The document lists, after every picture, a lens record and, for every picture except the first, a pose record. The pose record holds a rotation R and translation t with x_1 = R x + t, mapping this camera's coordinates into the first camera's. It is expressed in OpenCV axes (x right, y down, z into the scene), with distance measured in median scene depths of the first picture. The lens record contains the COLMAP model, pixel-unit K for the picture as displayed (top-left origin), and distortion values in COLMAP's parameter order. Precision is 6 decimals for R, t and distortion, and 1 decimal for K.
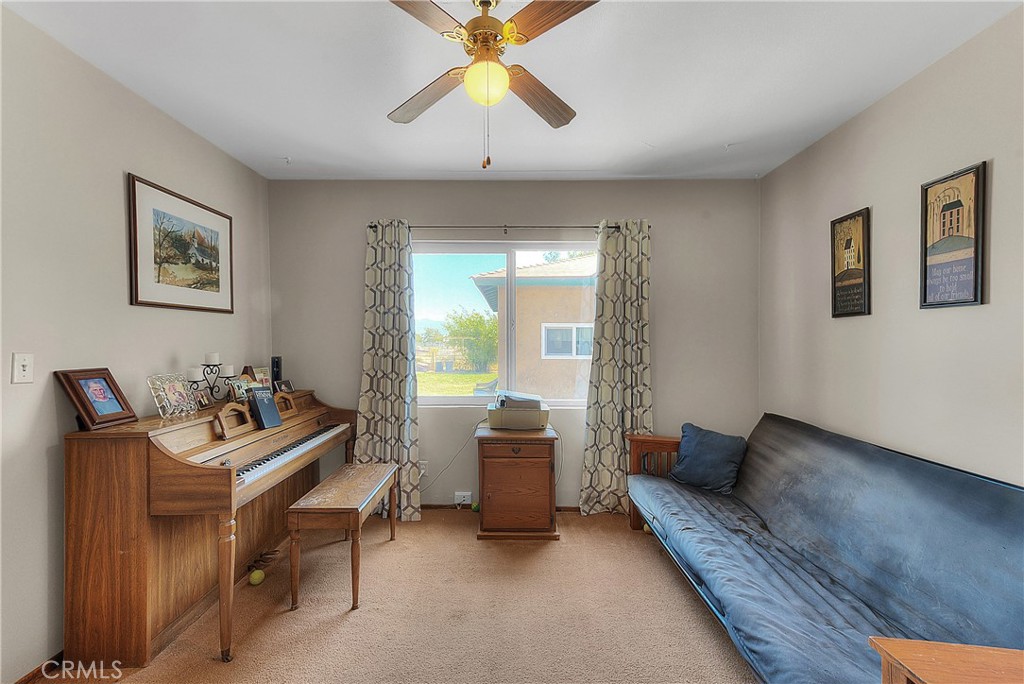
lens RADIAL K [[428.9, 0, 510.0], [0, 428.9, 347.0], [0, 0, 1]] dist [0.023040, -0.000082]
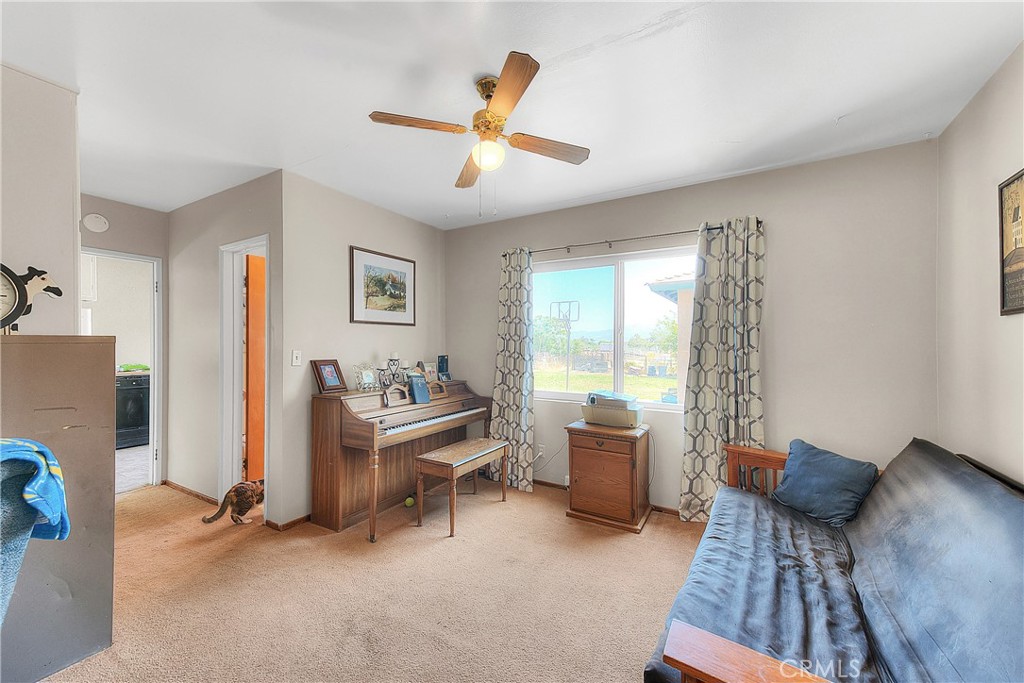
lens RADIAL K [[403.2, 0, 502.8], [0, 403.2, 344.8], [0, 0, 1]] dist [0.021695, -0.000173]
pose [[0.857831, 0.004023, -0.513916, 0.305563], [-0.011881, 0.999857, -0.012004, 0.000536], [0.513794, 0.016404, 0.857757, -0.028993]]
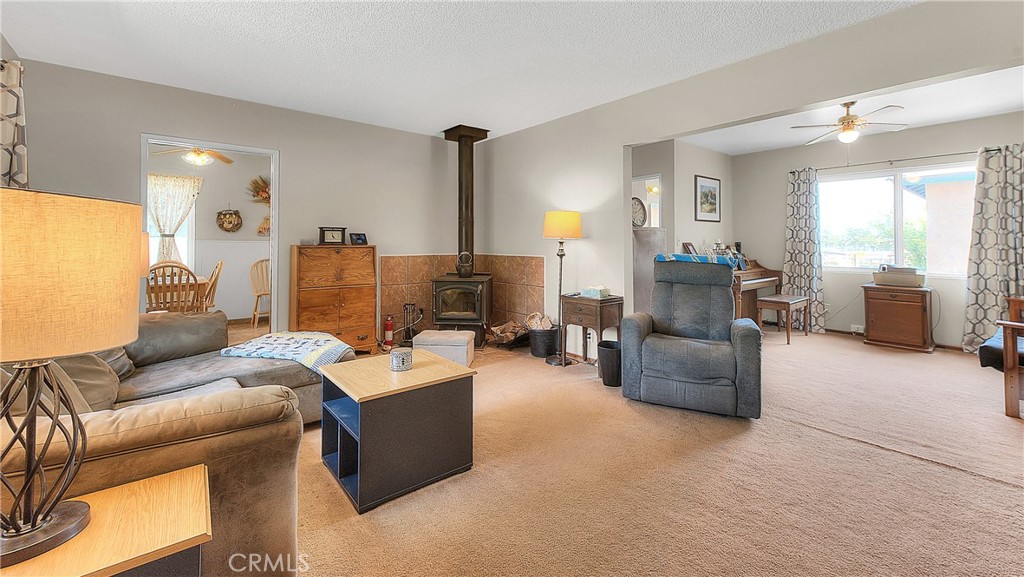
lens RADIAL K [[416.5, 0, 510.0], [0, 416.5, 237.5], [0, 0, 1]] dist [0.019520, -0.000122]
pose [[0.642933, -0.010033, -0.765857, 0.295253], [-0.011592, 0.999672, -0.022827, 0.058986], [0.765834, 0.023554, 0.642606, -1.130630]]
